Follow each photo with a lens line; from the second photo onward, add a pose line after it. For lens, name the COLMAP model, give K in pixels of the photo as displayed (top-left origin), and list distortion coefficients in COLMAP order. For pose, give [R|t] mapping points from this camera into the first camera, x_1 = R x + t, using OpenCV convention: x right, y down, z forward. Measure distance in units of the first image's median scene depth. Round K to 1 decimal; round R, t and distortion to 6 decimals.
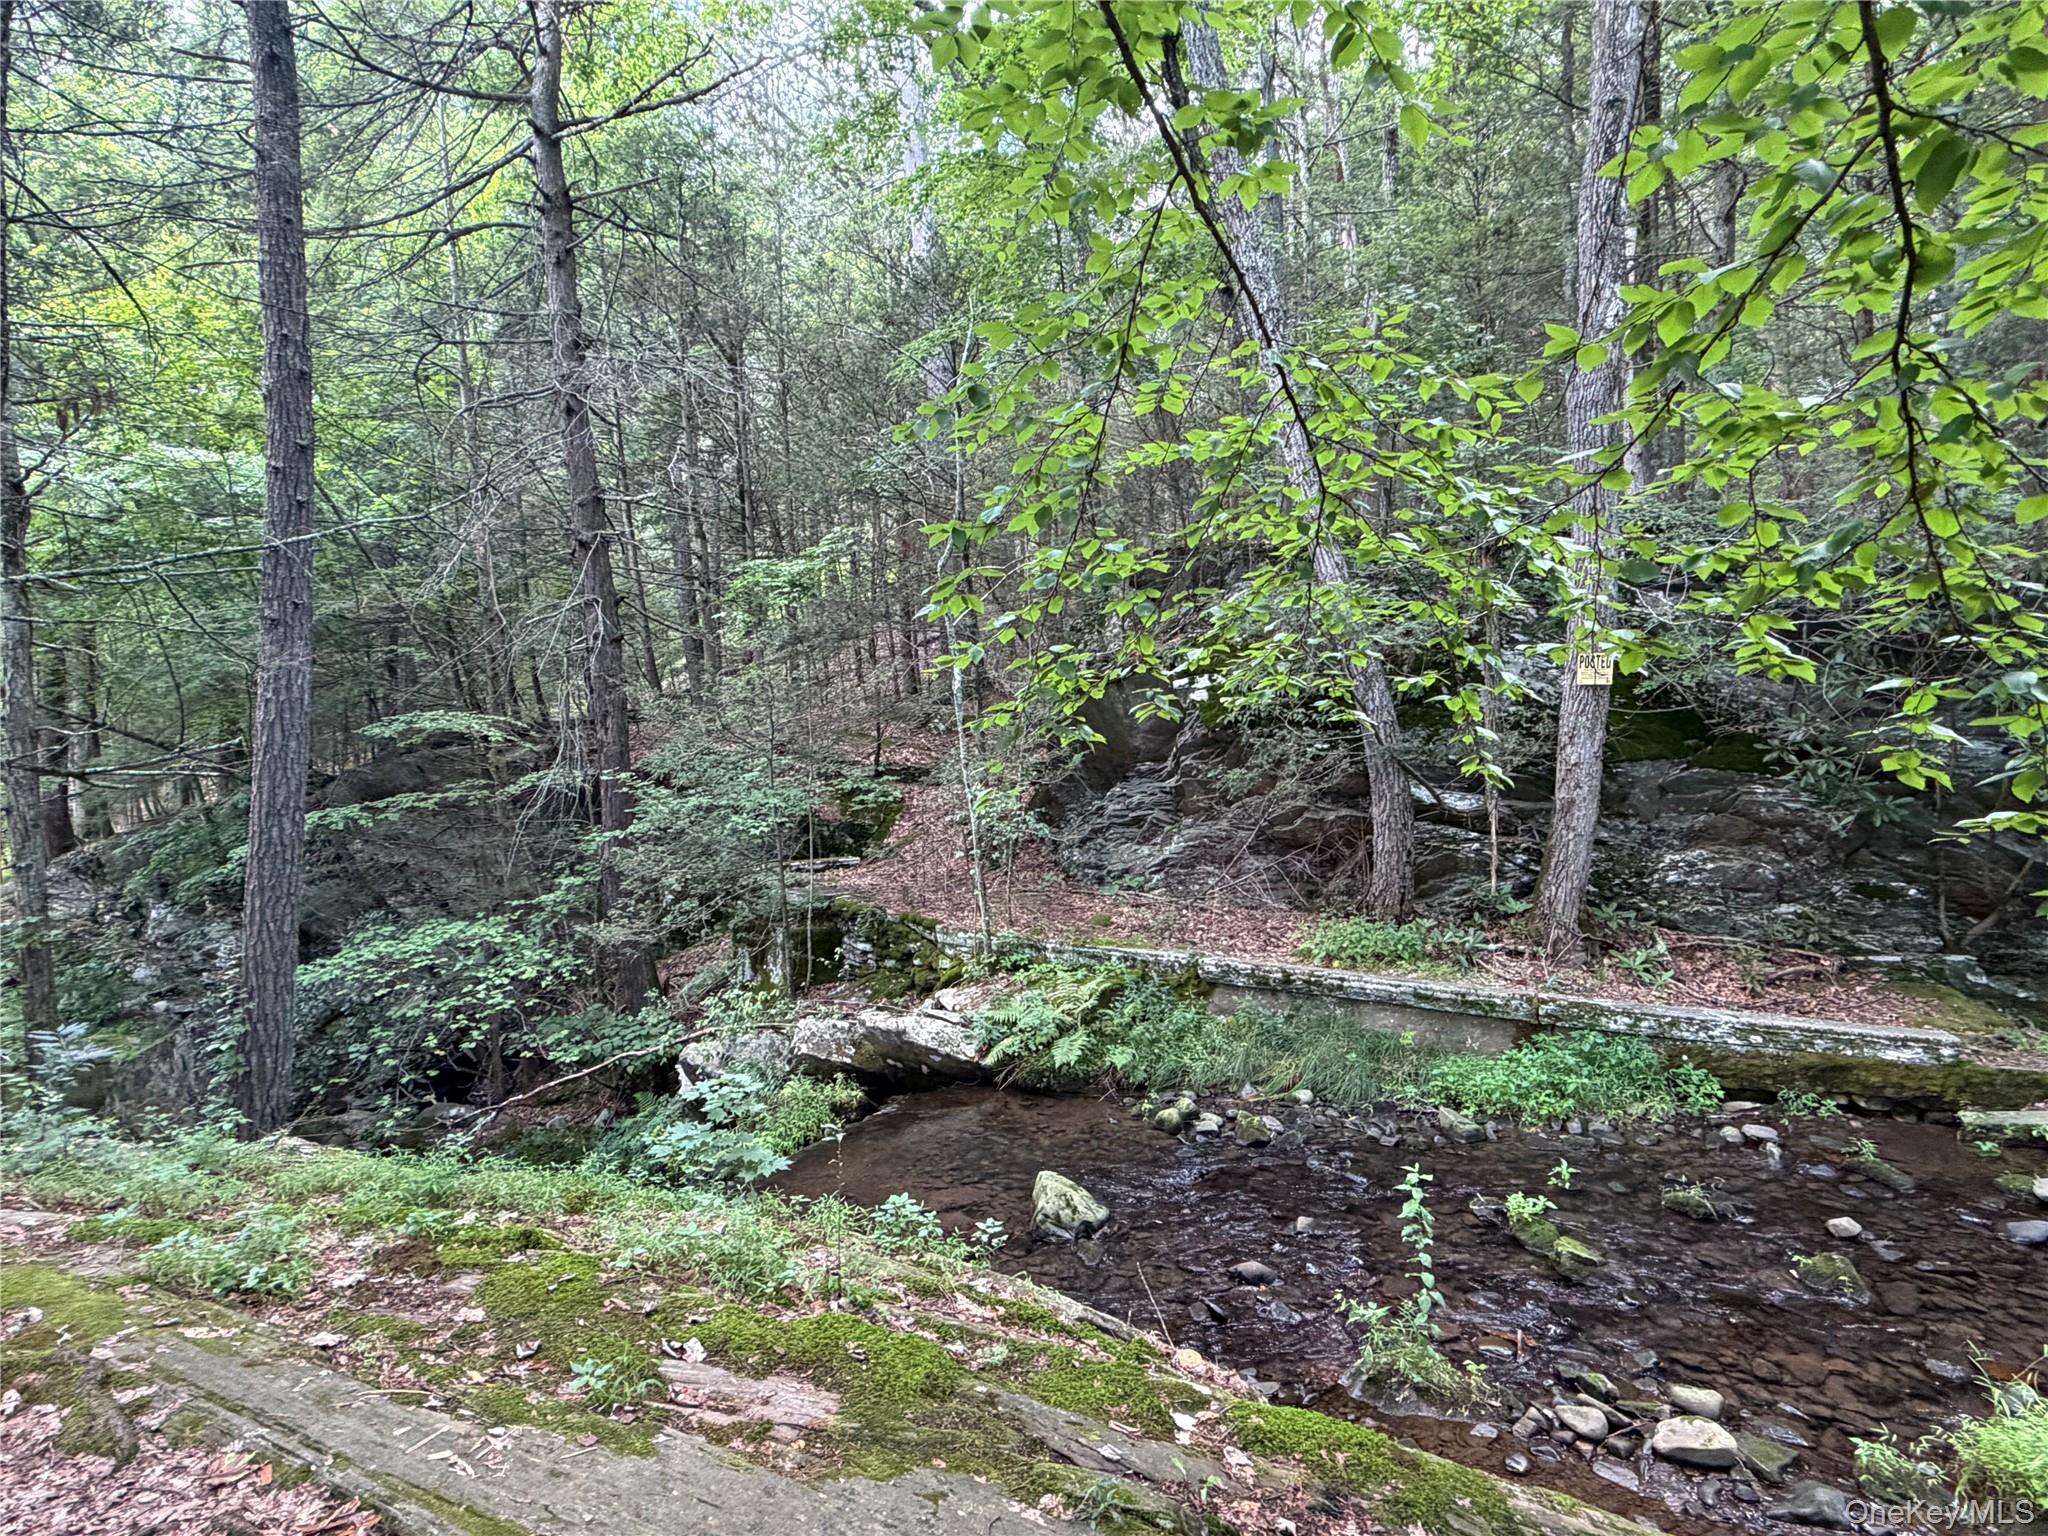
lens RADIAL K [[1140.0, 0, 1023.2], [0, 1140.0, 767.7], [0, 0, 1]] dist [-0.003583, 0.003087]
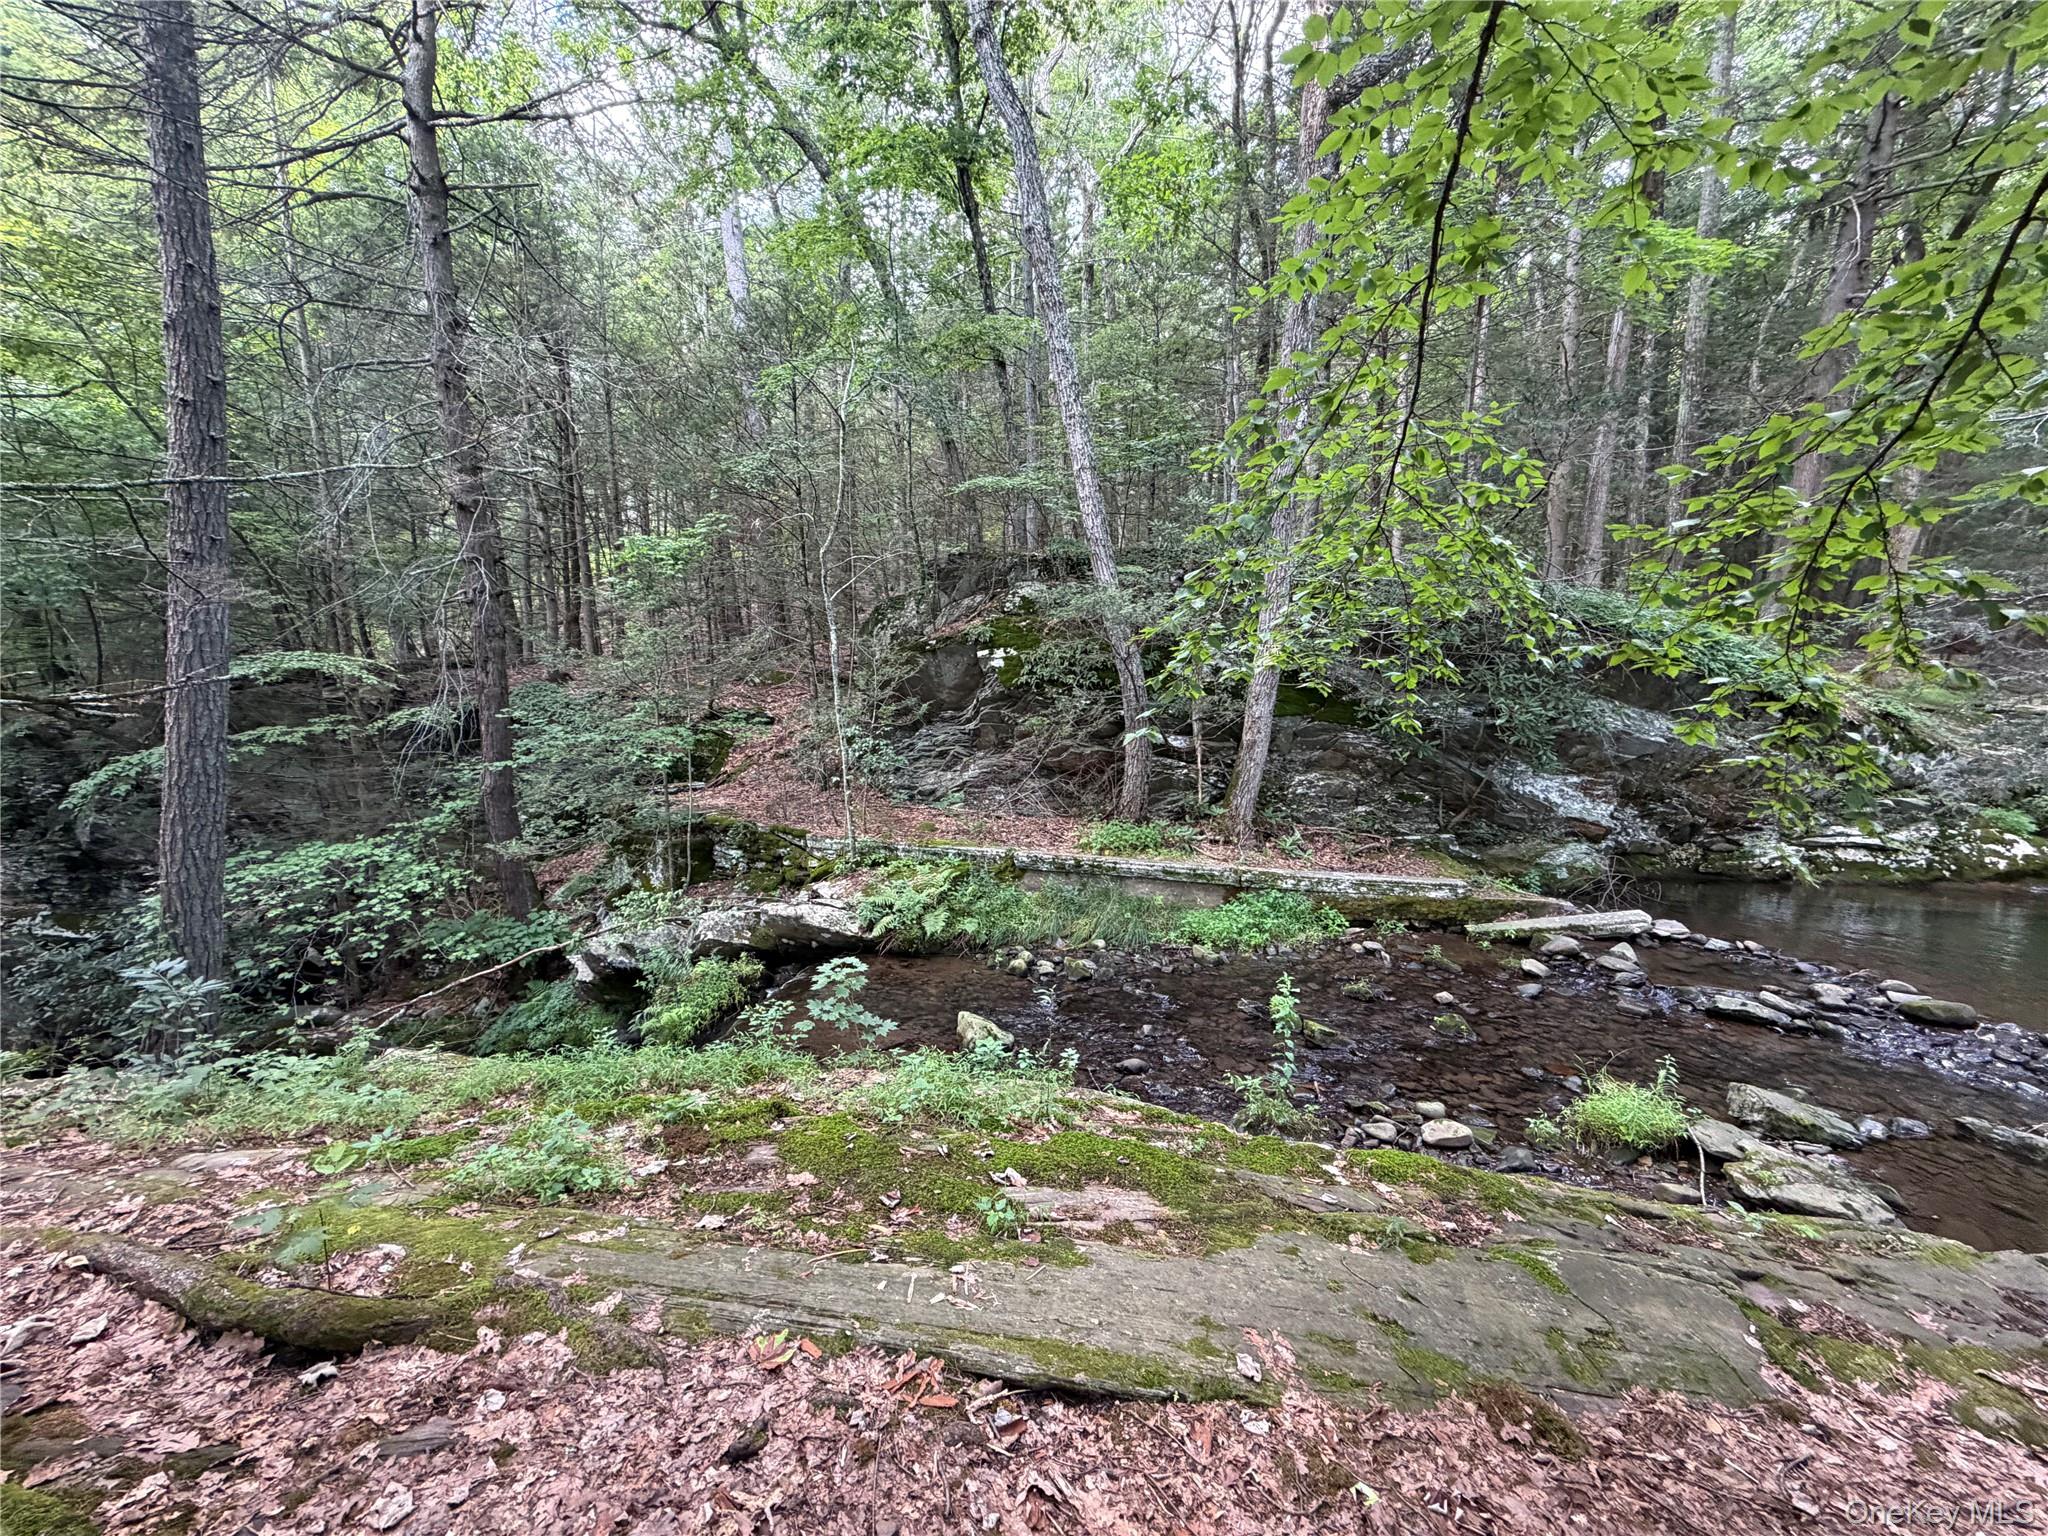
lens RADIAL K [[822.5, 0, 1023.8], [0, 822.5, 765.9], [0, 0, 1]] dist [0.000552, -0.000470]
pose [[0.946759, -0.002228, 0.321935, -0.162797], [-0.017380, 0.998164, 0.058020, 0.002892], [-0.321473, -0.060526, 0.944982, 0.049794]]
